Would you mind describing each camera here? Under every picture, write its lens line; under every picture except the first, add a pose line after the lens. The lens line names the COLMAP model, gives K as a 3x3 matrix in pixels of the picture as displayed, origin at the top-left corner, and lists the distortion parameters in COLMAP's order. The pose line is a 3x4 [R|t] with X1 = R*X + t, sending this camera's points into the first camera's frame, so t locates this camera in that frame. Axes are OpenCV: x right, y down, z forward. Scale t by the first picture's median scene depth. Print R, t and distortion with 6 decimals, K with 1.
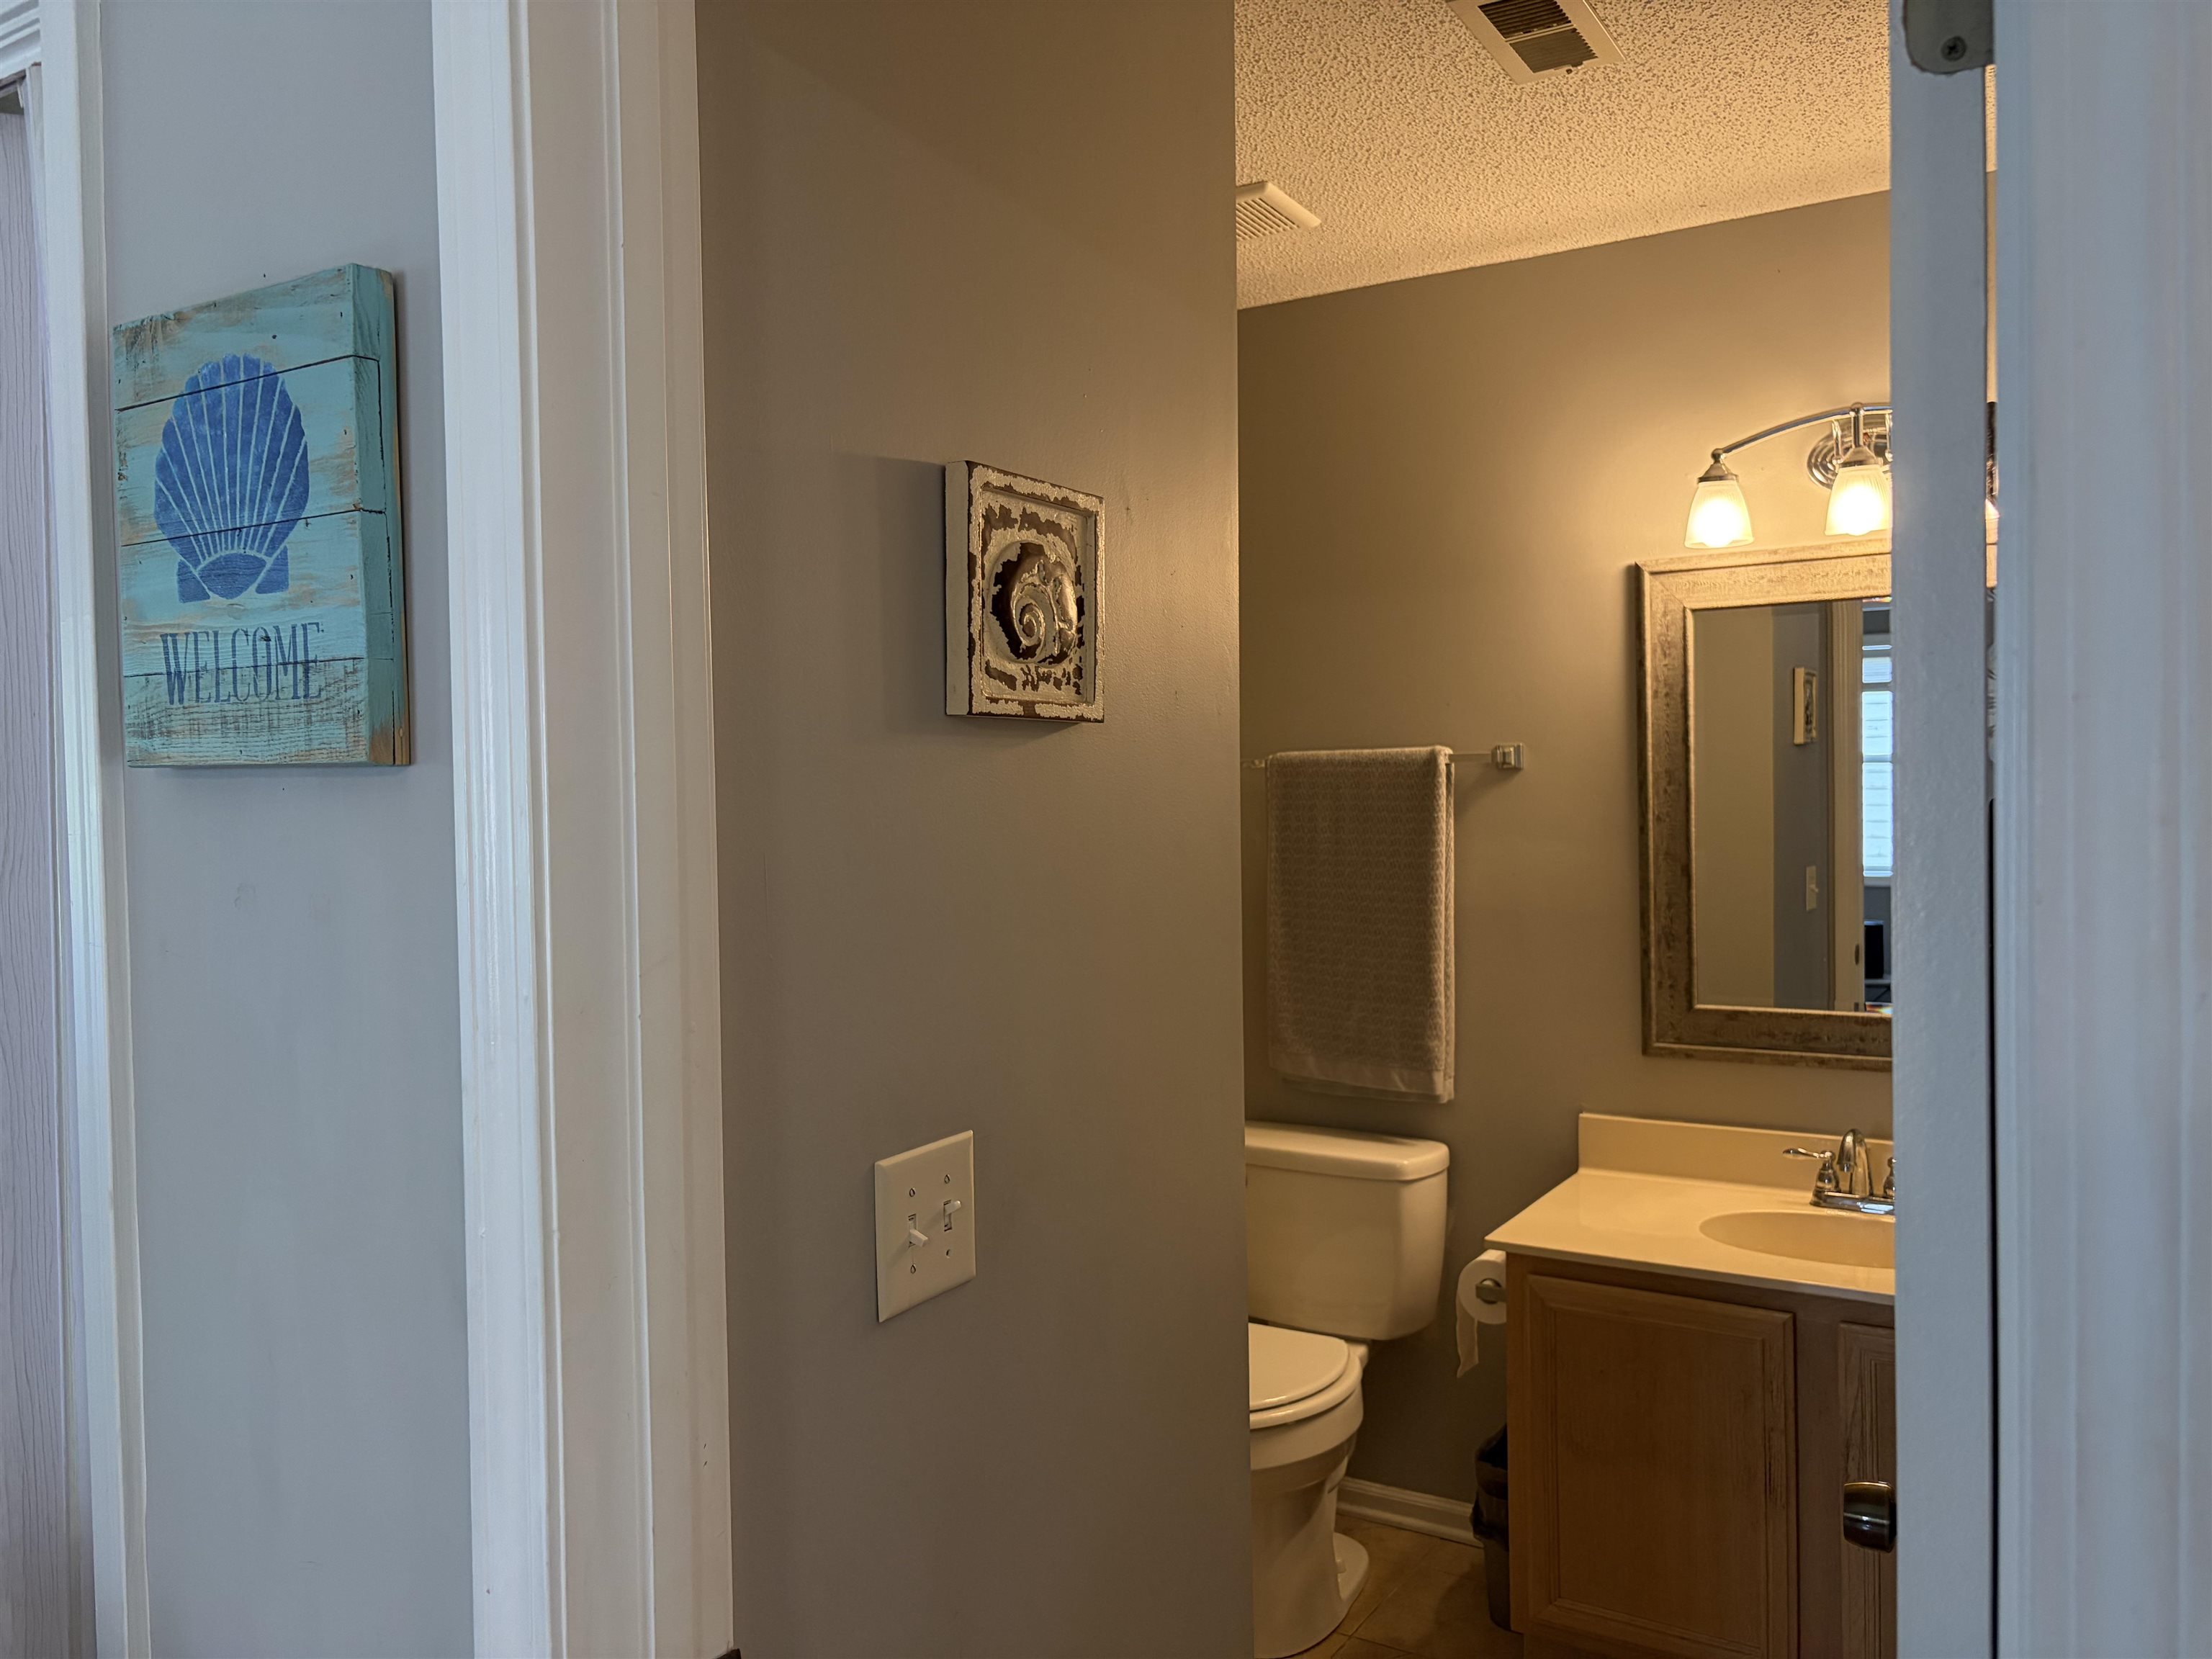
lens RADIAL K [[1853.6, 0, 984.8], [0, 1853.6, 822.7], [0, 0, 1]] dist [0.064787, -0.244567]
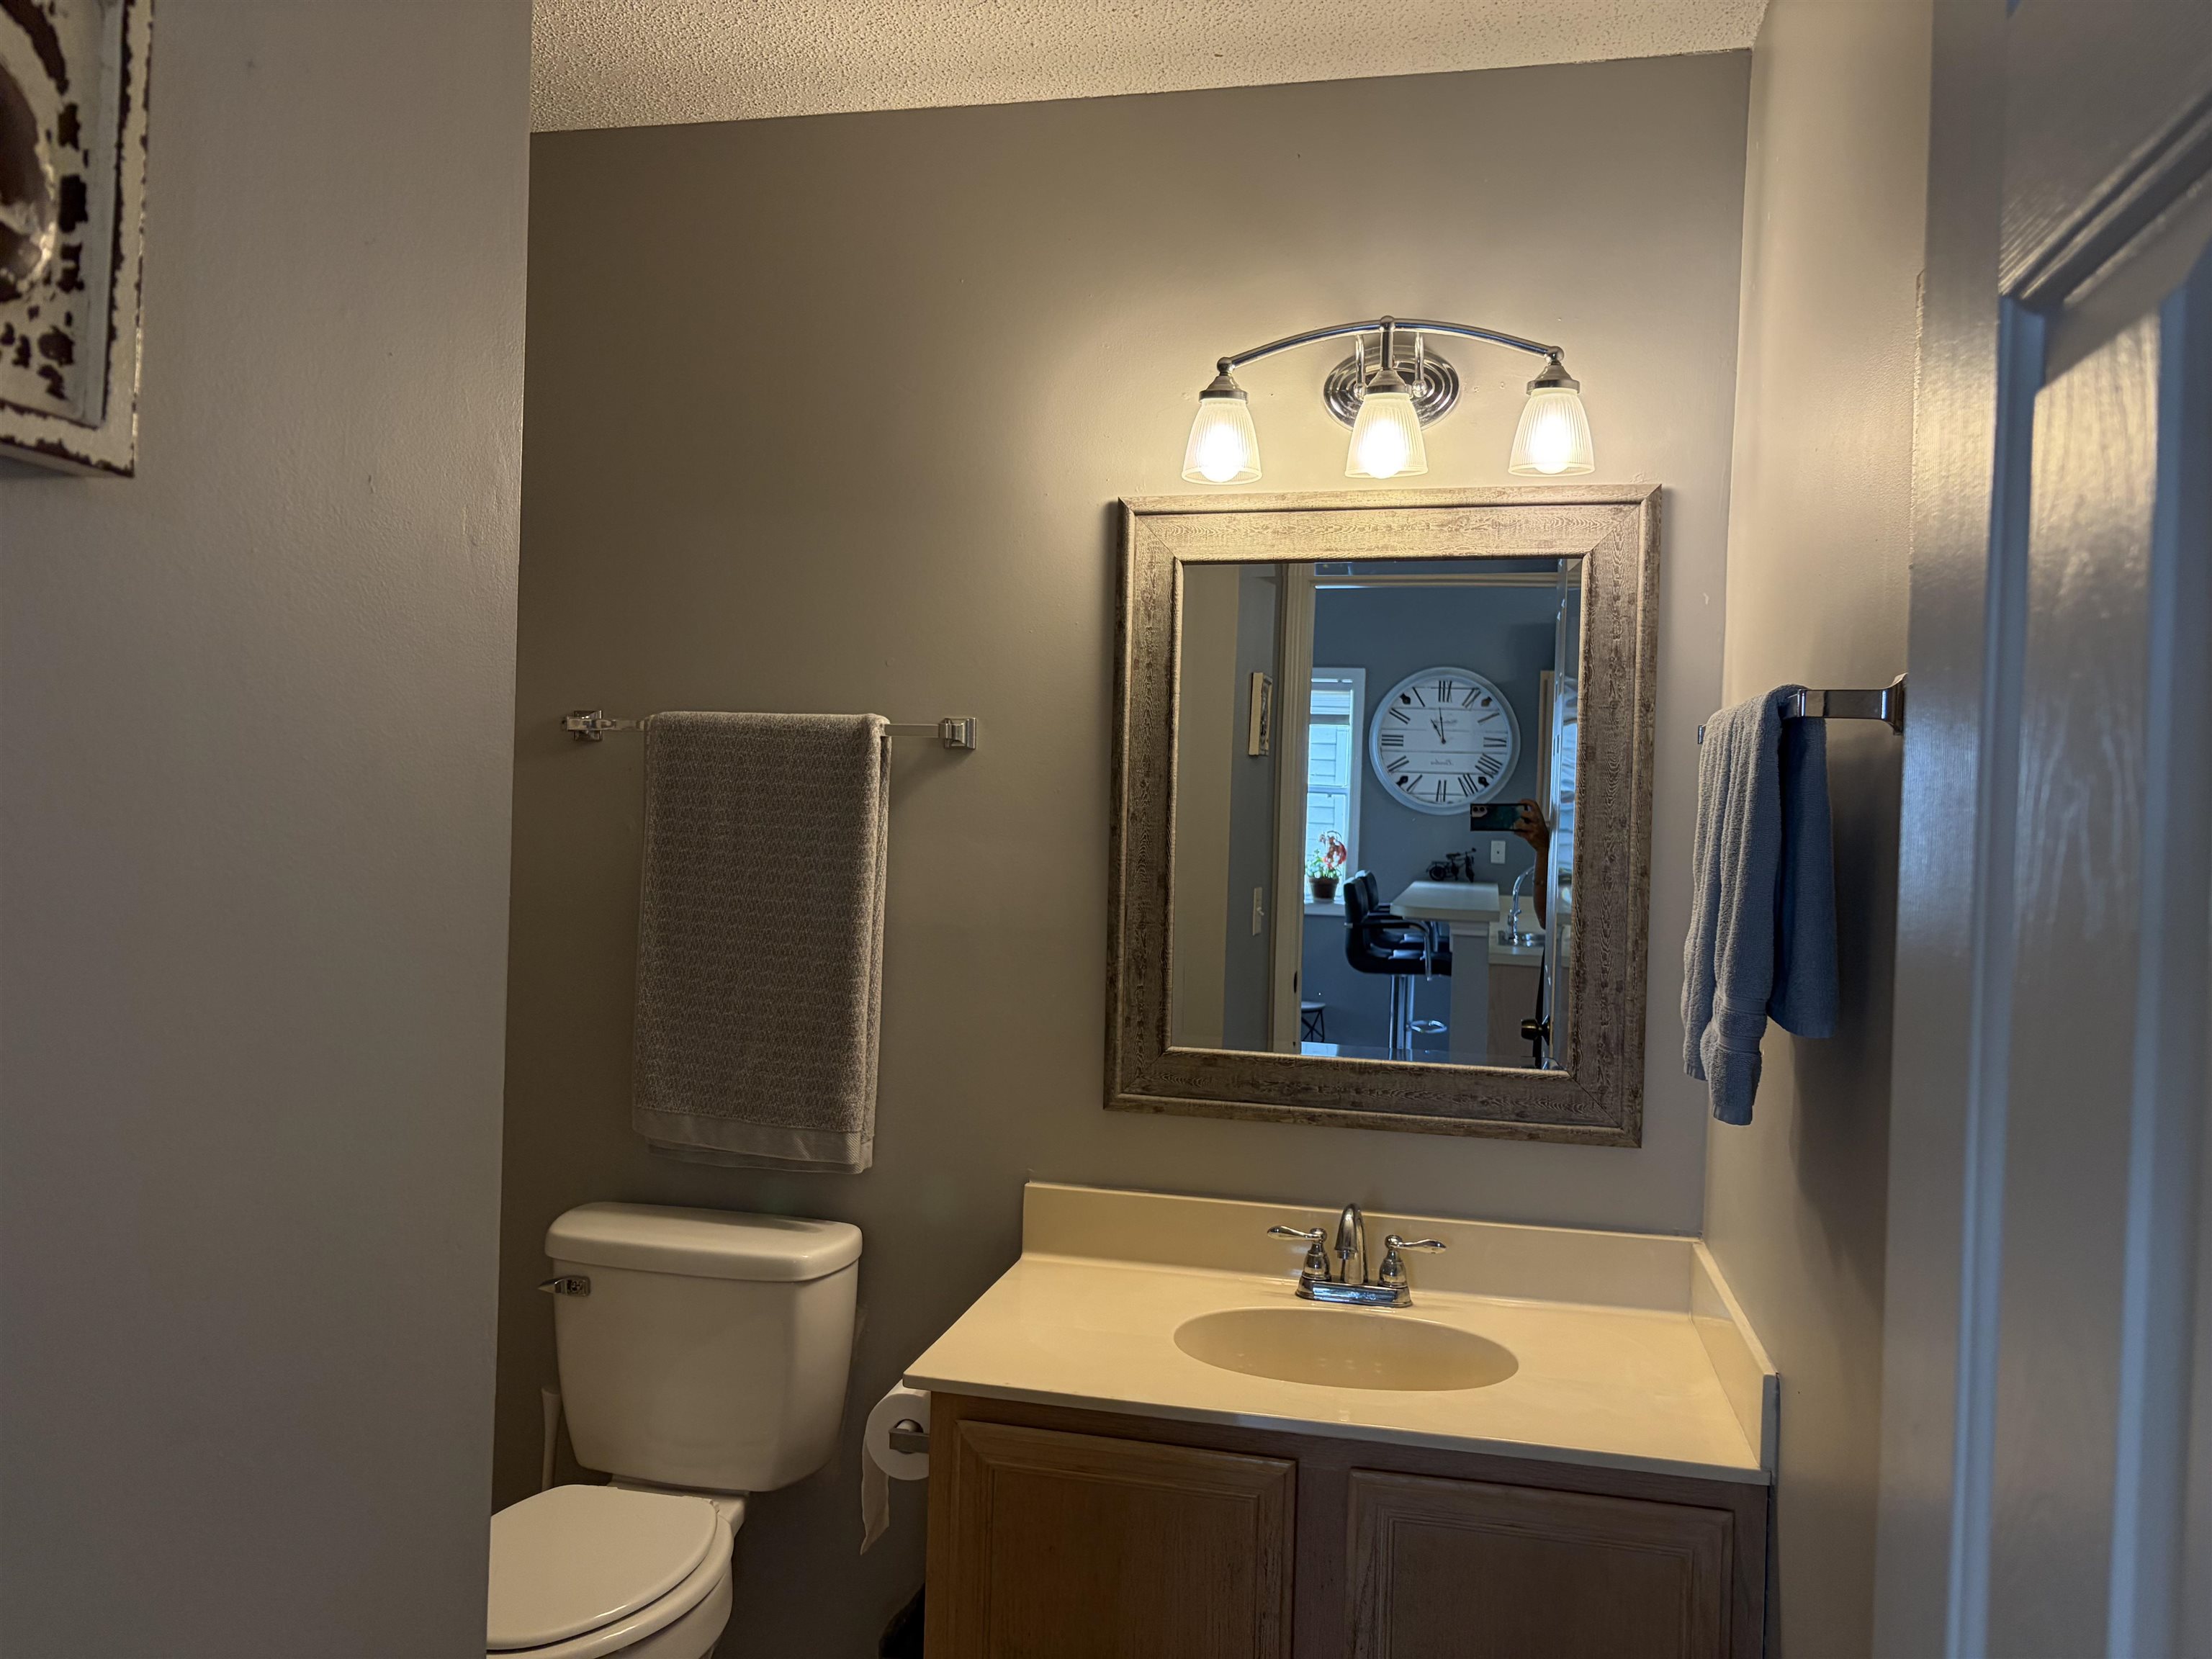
lens RADIAL K [[1684.7, 0, 1105.1], [0, 1684.7, 832.2], [0, 0, 1]] dist [0.158010, -0.201402]
pose [[0.928370, 0.040958, 0.369395, 0.078197], [-0.037409, 0.999159, -0.016769, 0.017277], [-0.369771, 0.001749, 0.929121, 0.319268]]
